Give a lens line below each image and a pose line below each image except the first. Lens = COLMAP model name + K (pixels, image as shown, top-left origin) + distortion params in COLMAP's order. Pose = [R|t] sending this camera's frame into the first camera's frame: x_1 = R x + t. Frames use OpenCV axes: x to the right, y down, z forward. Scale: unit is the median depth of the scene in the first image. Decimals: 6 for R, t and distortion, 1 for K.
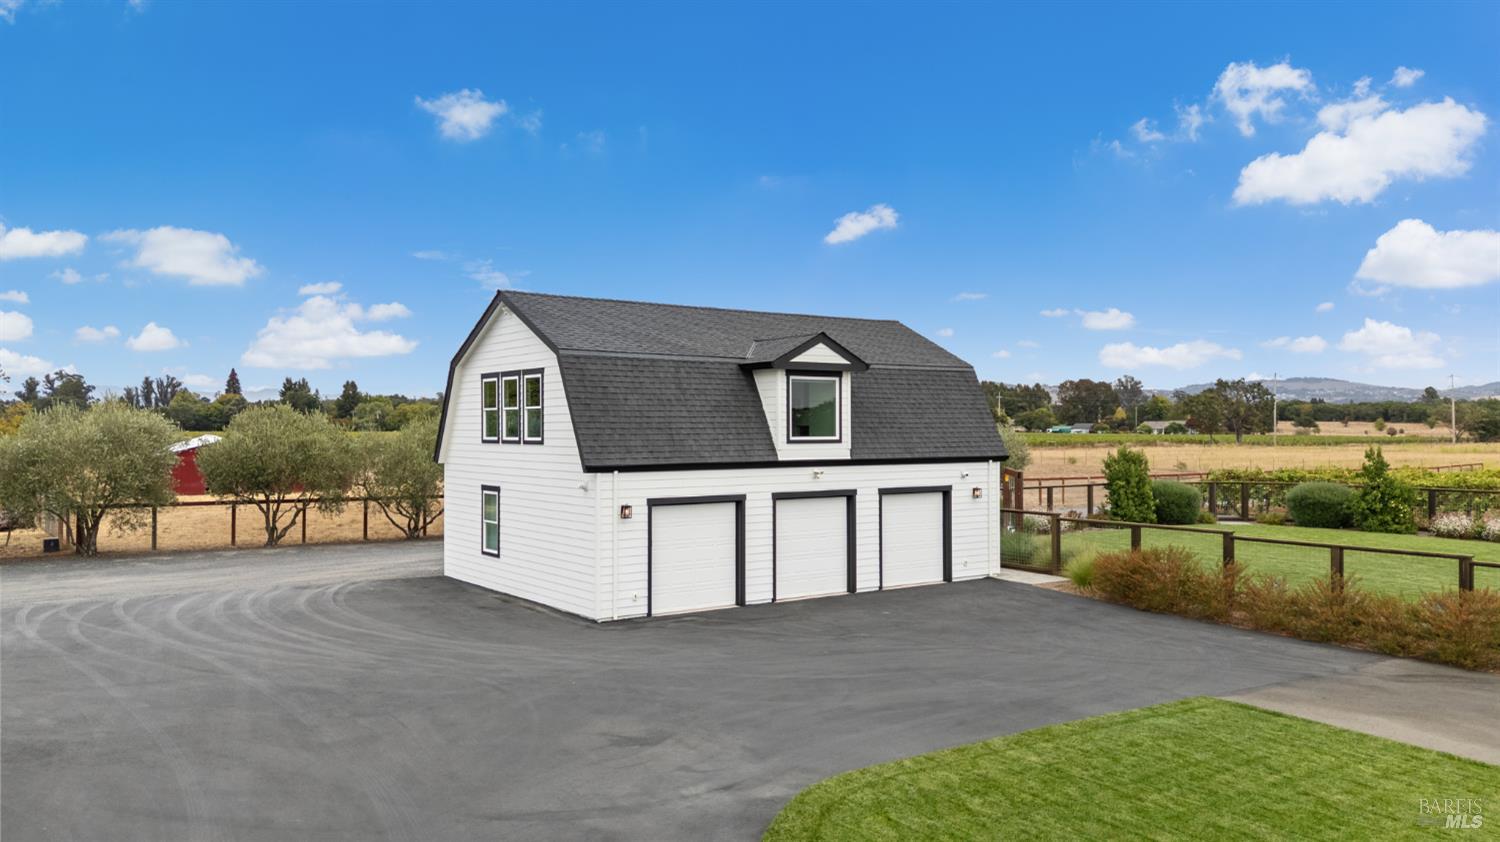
lens RADIAL K [[1101.1, 0, 750.0], [0, 1101.1, 421.0], [0, 0, 1]] dist [0.047533, -0.034261]
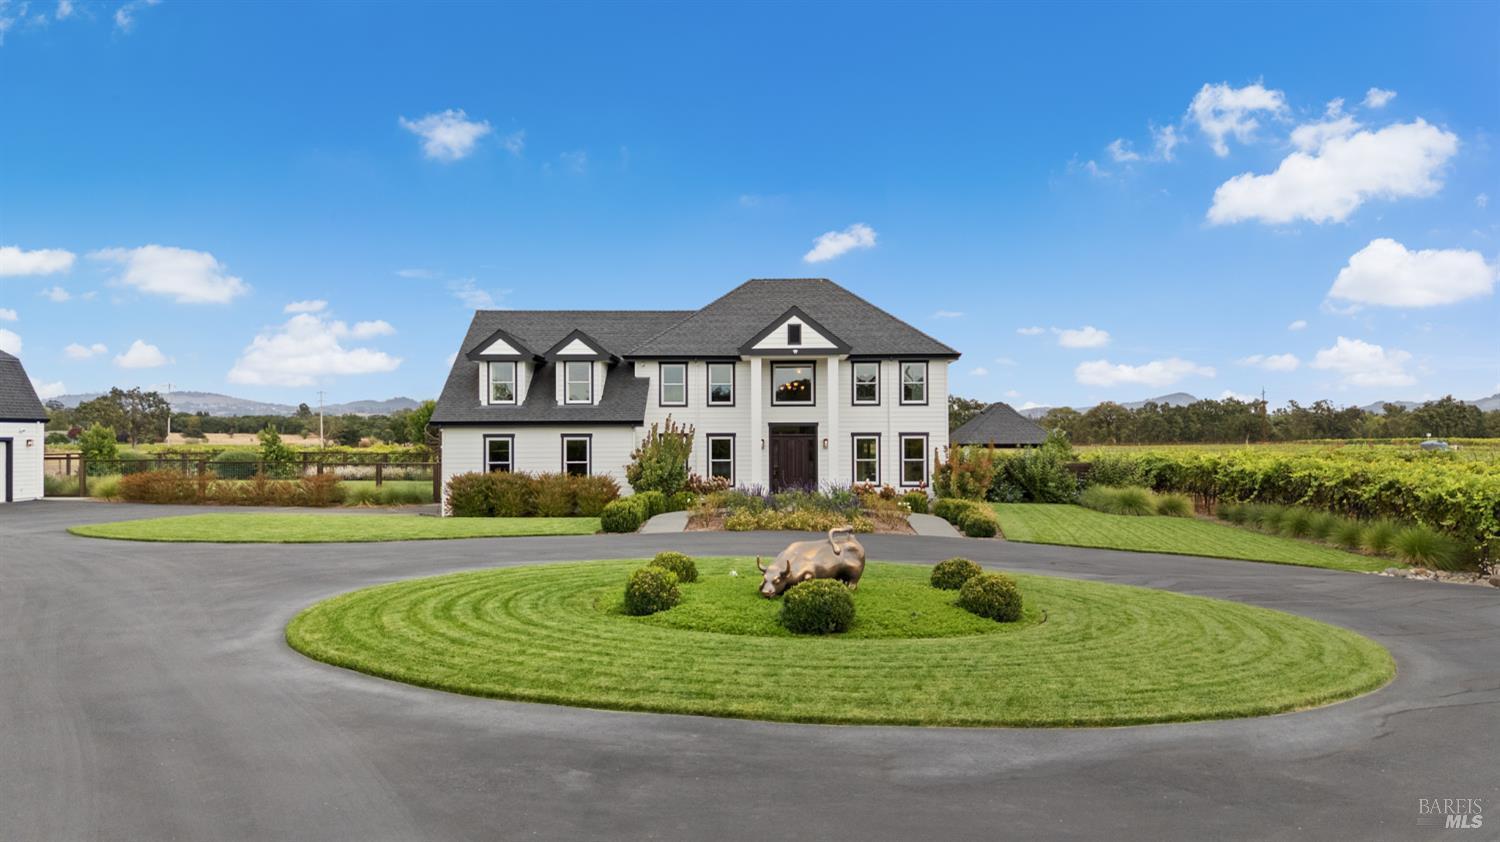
lens RADIAL K [[1101.1, 0, 750.0], [0, 1101.1, 421.0], [0, 0, 1]] dist [0.047533, -0.034261]
pose [[0.597348, 0.011872, 0.801895, -0.277565], [-0.001657, 0.999907, -0.013569, 0.035187], [-0.801981, 0.006776, 0.597312, -0.452026]]
